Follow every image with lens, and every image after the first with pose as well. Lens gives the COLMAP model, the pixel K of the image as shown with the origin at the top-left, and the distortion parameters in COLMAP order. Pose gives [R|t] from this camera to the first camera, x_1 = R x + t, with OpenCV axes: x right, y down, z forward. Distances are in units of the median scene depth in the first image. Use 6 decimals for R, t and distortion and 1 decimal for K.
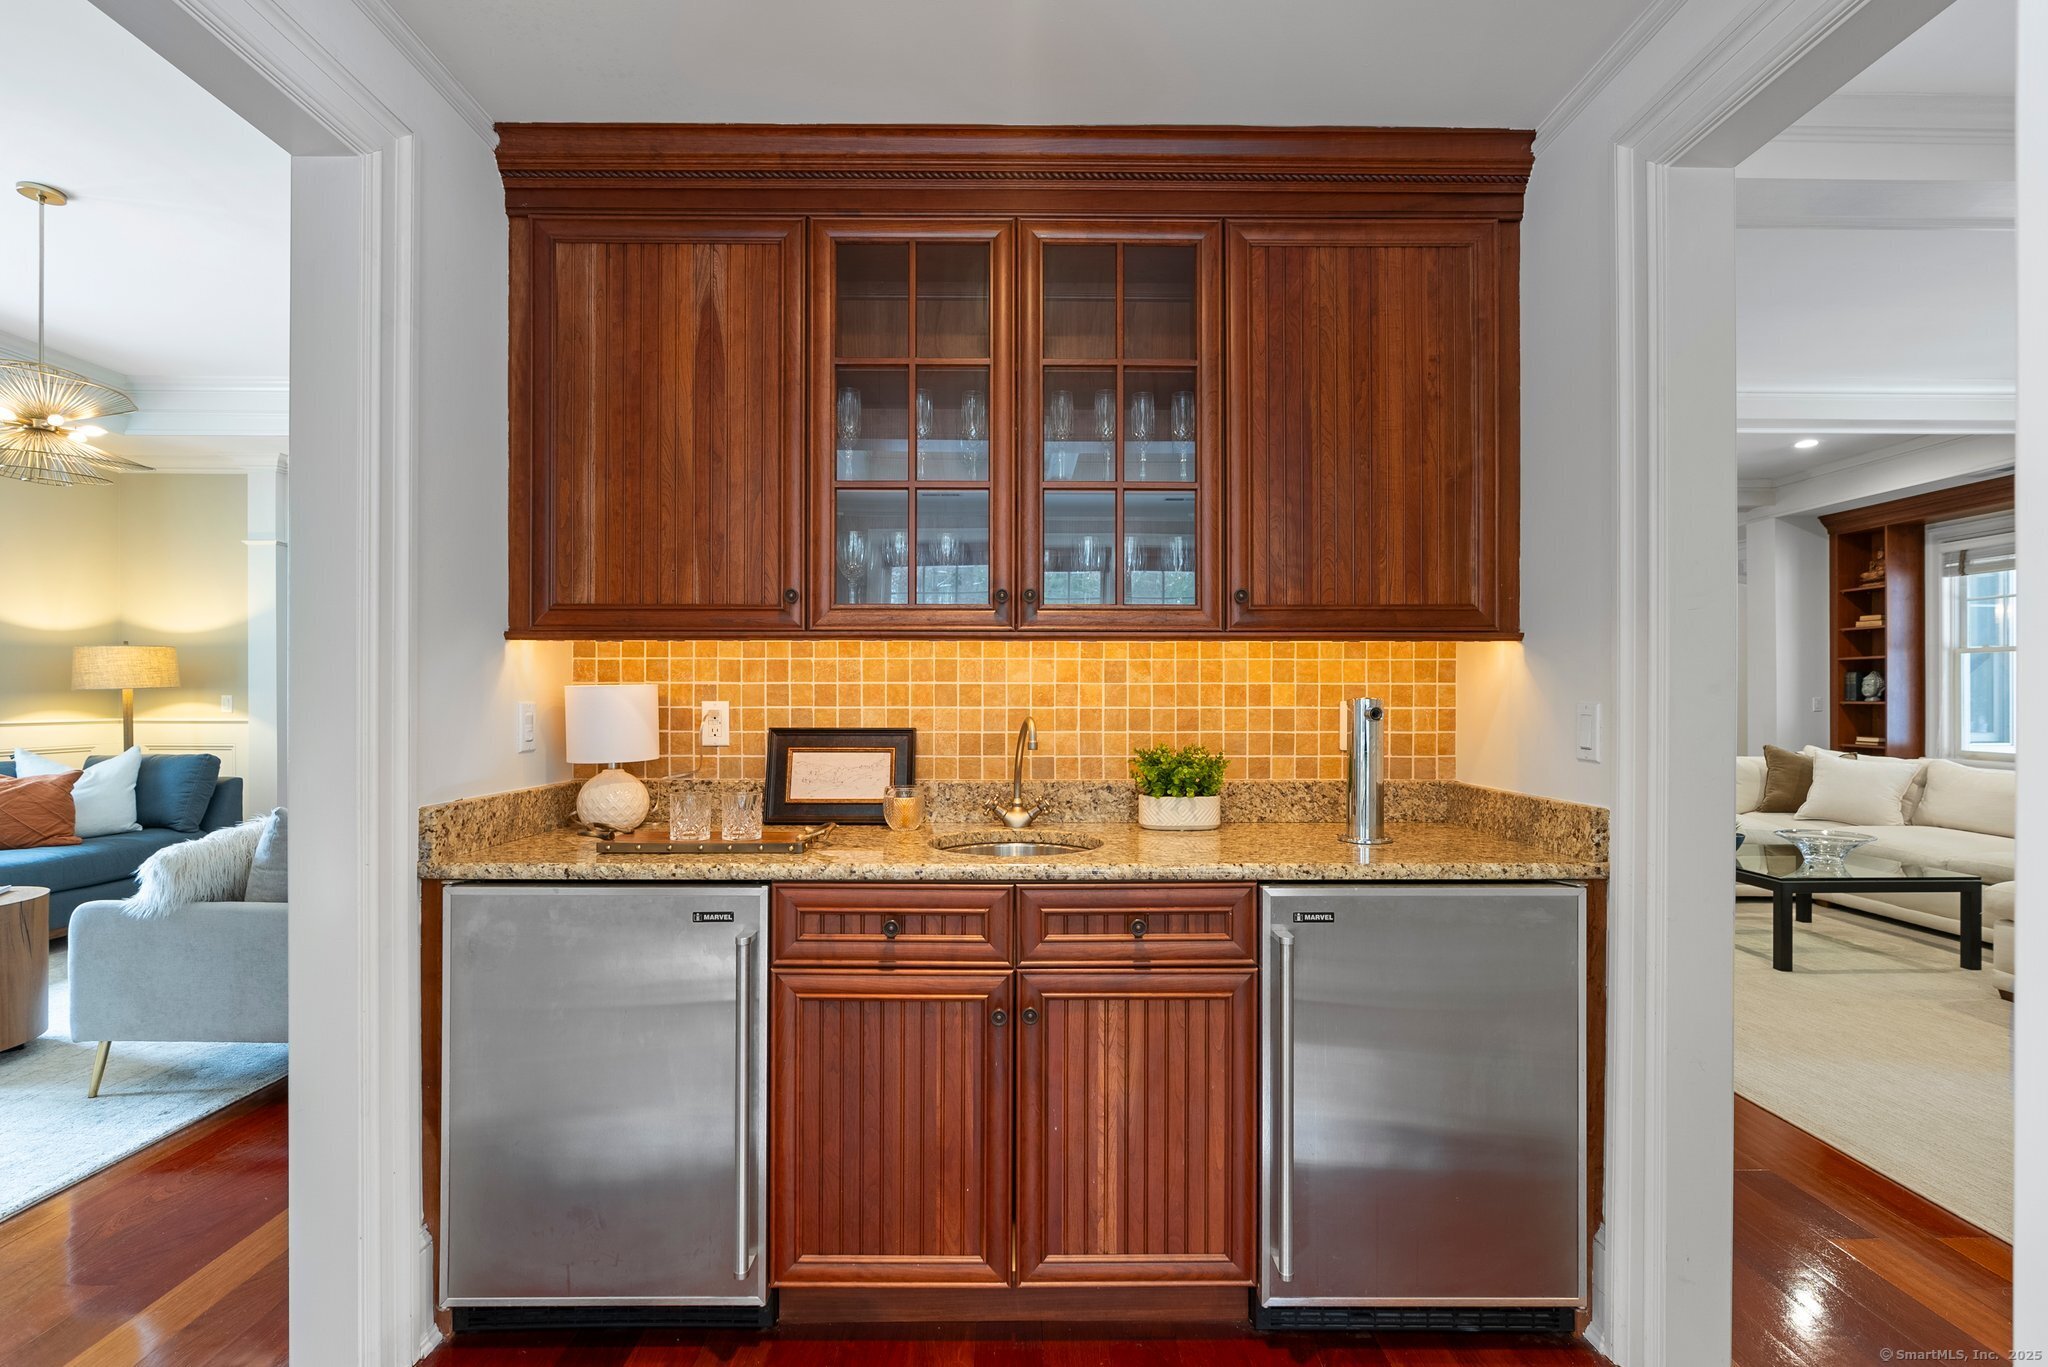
lens RADIAL K [[937.1, 0, 1014.1], [0, 937.1, 693.5], [0, 0, 1]] dist [-0.014337, 0.002713]
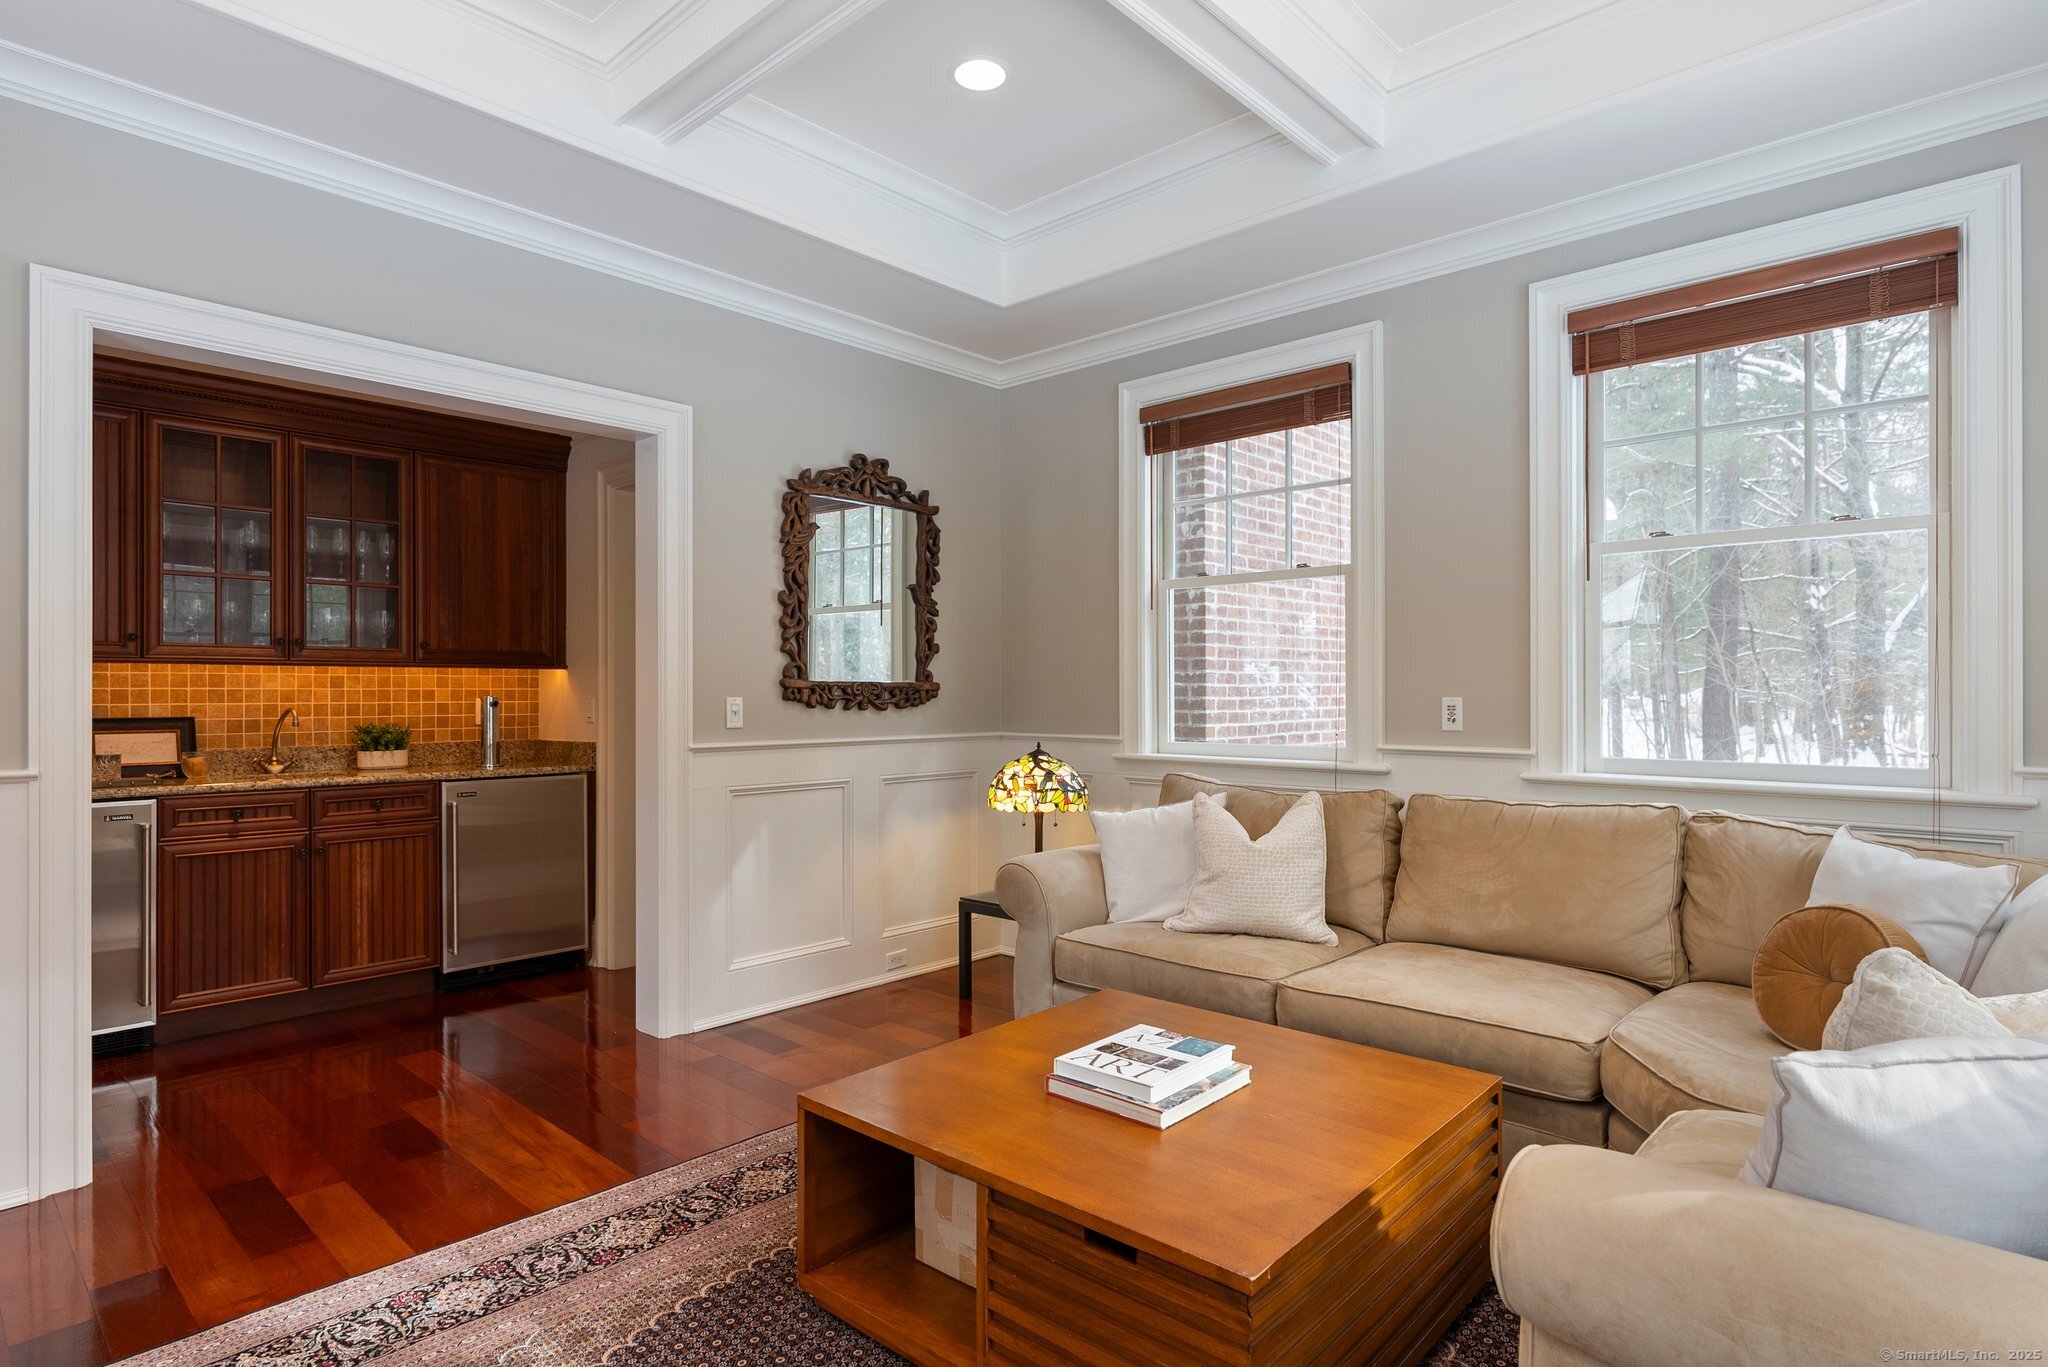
lens RADIAL K [[1065.8, 0, 1030.5], [0, 1065.8, 693.7], [0, 0, 1]] dist [-0.007283, -0.000464]
pose [[0.673517, -0.002889, 0.739166, -0.543095], [0.002173, 0.999996, 0.001928, -0.003312], [-0.739169, 0.000308, 0.673520, -1.427636]]
